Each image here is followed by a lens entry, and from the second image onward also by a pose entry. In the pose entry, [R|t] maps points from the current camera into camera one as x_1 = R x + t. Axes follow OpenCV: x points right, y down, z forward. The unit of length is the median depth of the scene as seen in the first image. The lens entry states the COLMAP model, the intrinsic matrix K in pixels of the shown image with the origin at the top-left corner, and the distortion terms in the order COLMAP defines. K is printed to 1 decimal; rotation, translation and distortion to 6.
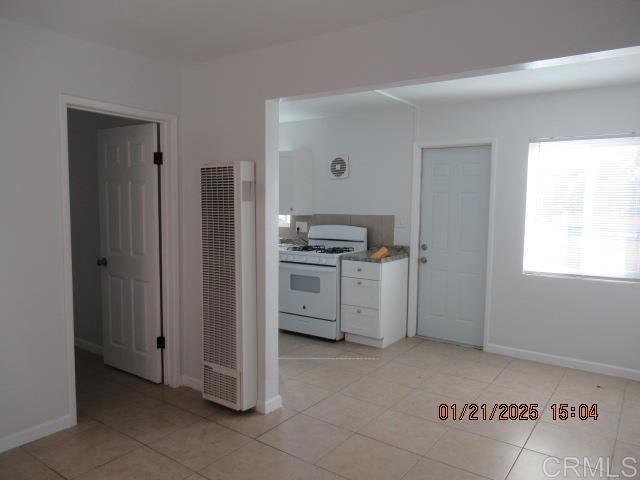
lens RADIAL K [[468.4, 0, 320.0], [0, 468.4, 240.0], [0, 0, 1]] dist [0.004753, 0.003866]
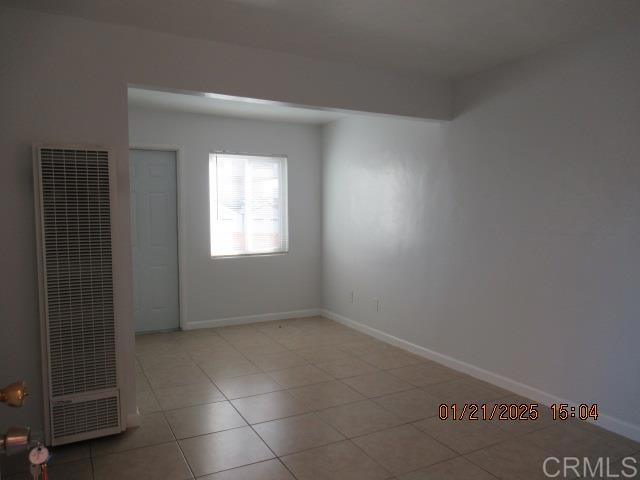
lens RADIAL K [[468.4, 0, 320.0], [0, 468.4, 240.0], [0, 0, 1]] dist [0.004753, 0.003866]
pose [[0.449428, -0.066840, 0.890812, -0.562061], [0.082697, 0.996028, 0.033013, 0.006524], [-0.889480, 0.058831, 0.453171, 0.187495]]
